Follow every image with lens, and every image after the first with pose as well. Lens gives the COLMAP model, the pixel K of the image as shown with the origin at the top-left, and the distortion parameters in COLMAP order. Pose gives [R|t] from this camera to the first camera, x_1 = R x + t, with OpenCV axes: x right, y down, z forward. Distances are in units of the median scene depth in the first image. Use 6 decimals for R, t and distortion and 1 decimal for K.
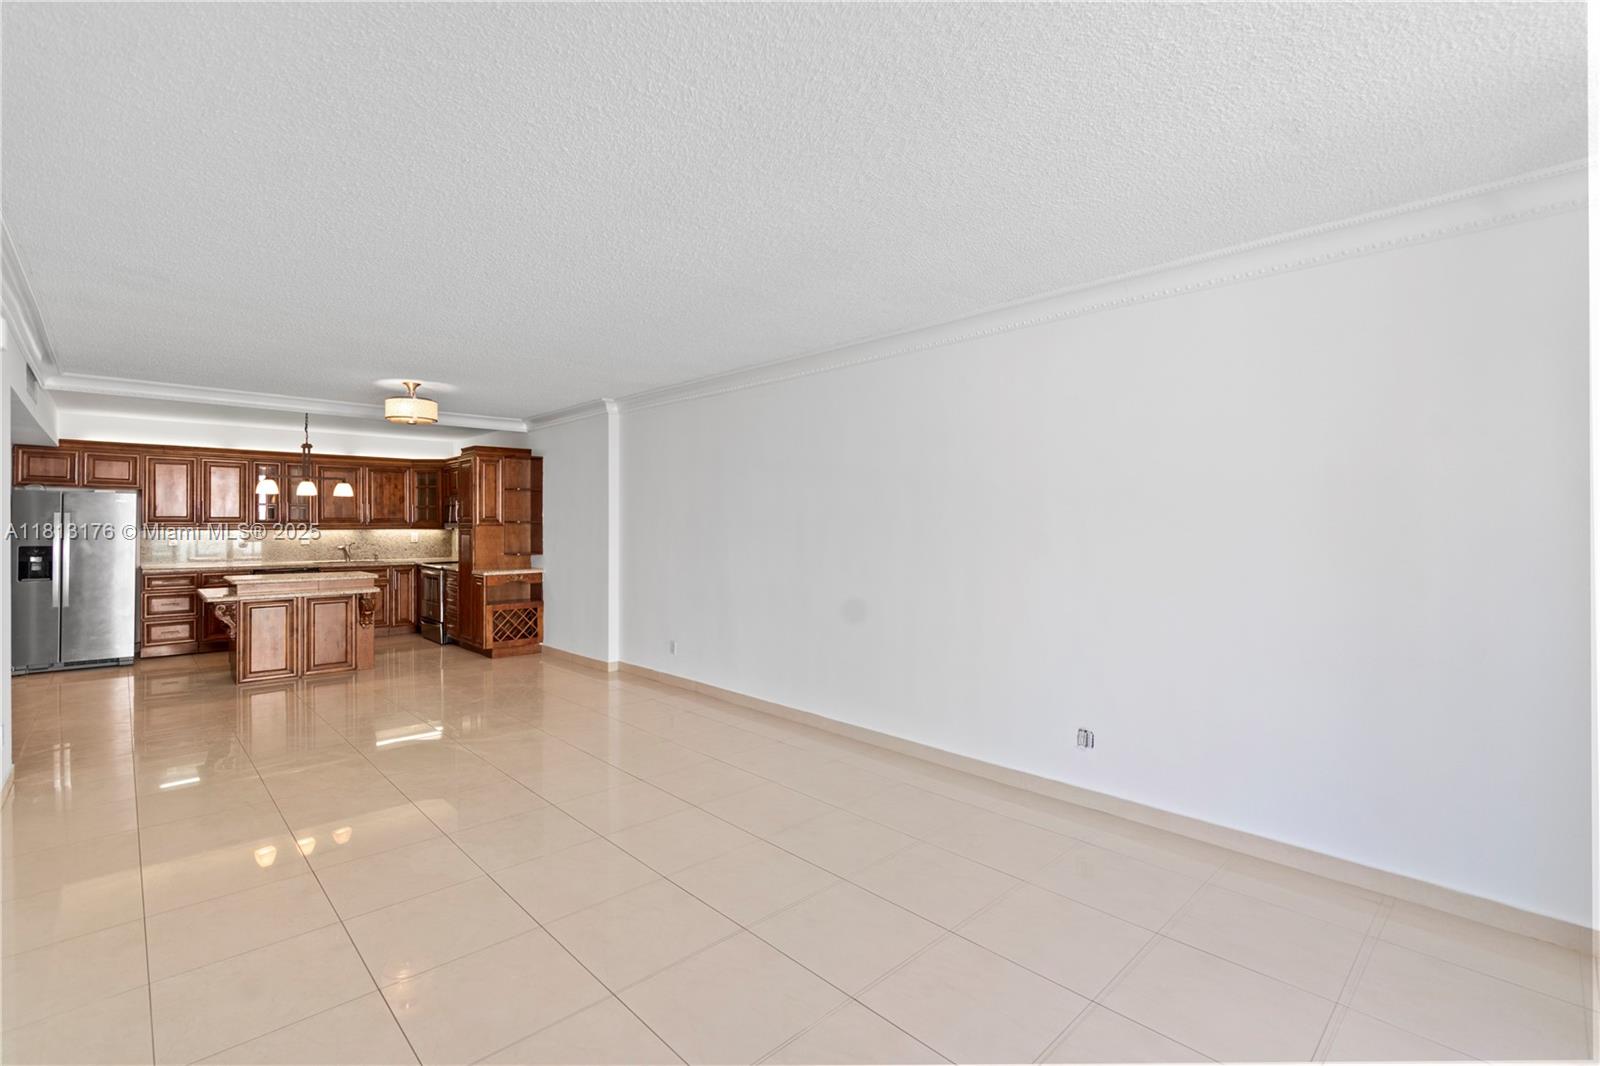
lens RADIAL K [[725.0, 0, 802.8], [0, 725.0, 523.7], [0, 0, 1]] dist [-0.010394, 0.000415]
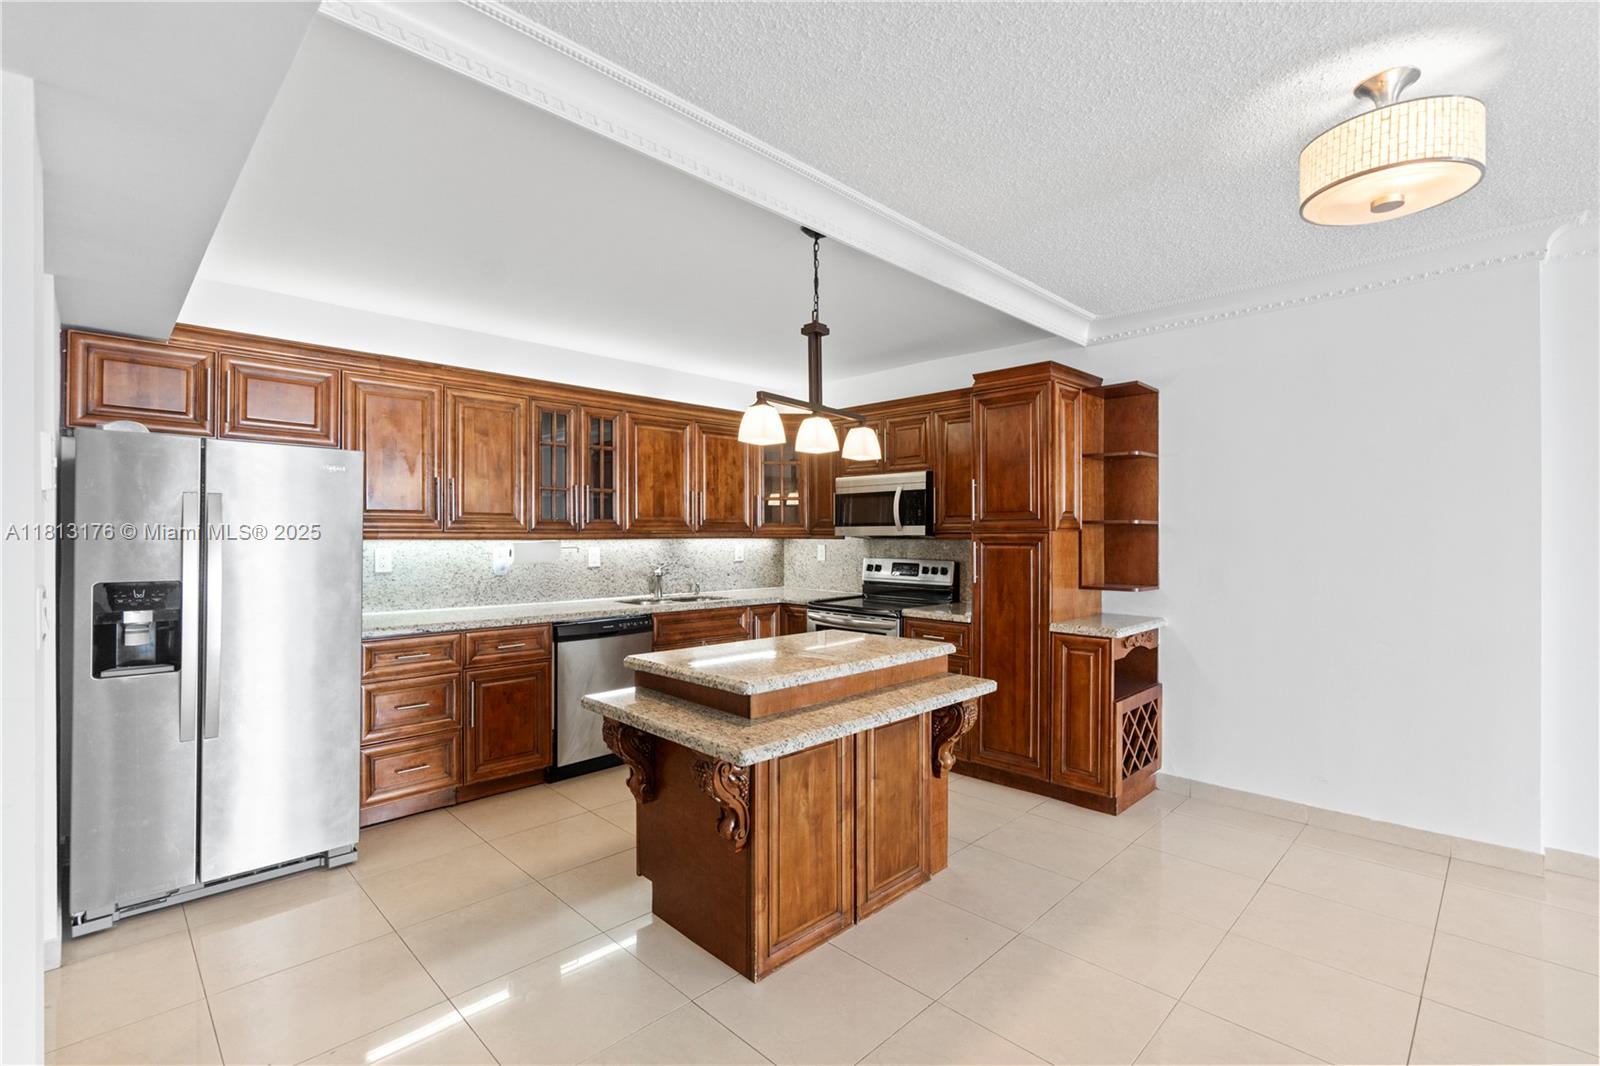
lens RADIAL K [[720.8, 0, 773.9], [0, 720.8, 534.0], [0, 0, 1]] dist [-0.000287, 0.000092]
pose [[0.999946, 0.000400, 0.010405, -0.657805], [-0.000402, 1.000000, 0.000238, 0.005034], [-0.010405, -0.000242, 0.999946, 0.549454]]
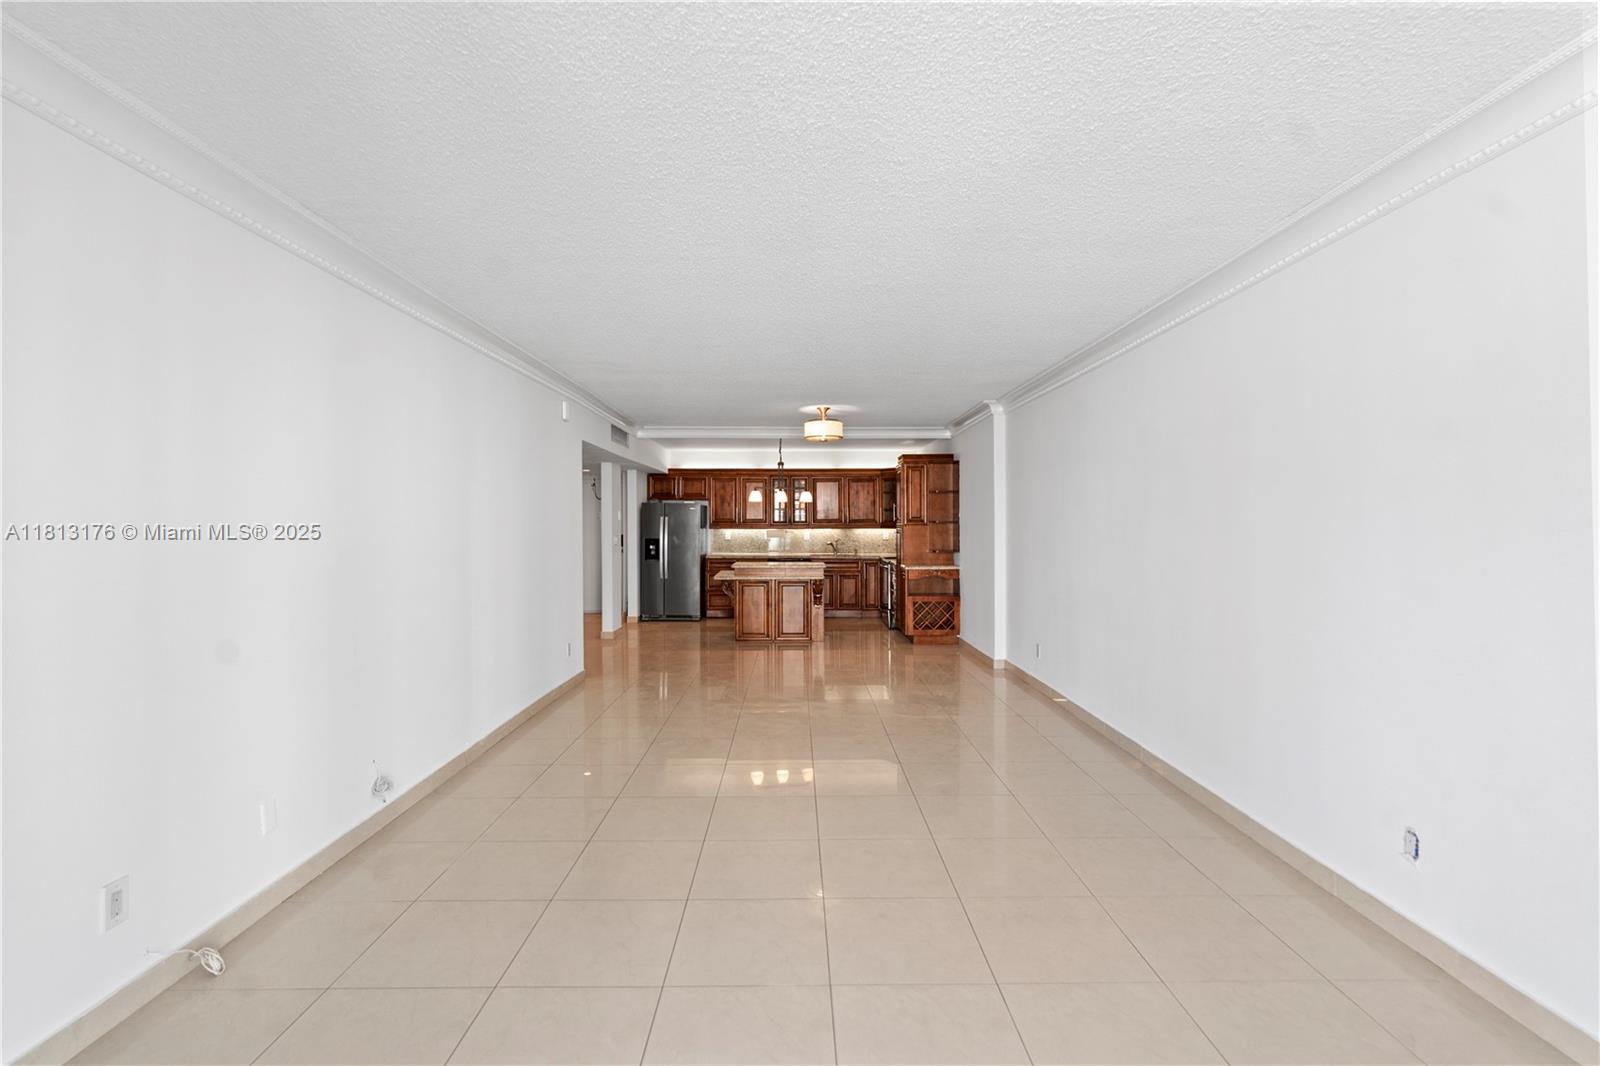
lens RADIAL K [[725.0, 0, 802.8], [0, 725.0, 523.7], [0, 0, 1]] dist [-0.010394, 0.000415]
pose [[0.731201, -0.002014, -0.682159, 0.210341], [0.001228, 0.999998, -0.001635, 0.001994], [0.682160, 0.000358, 0.731202, 0.067122]]
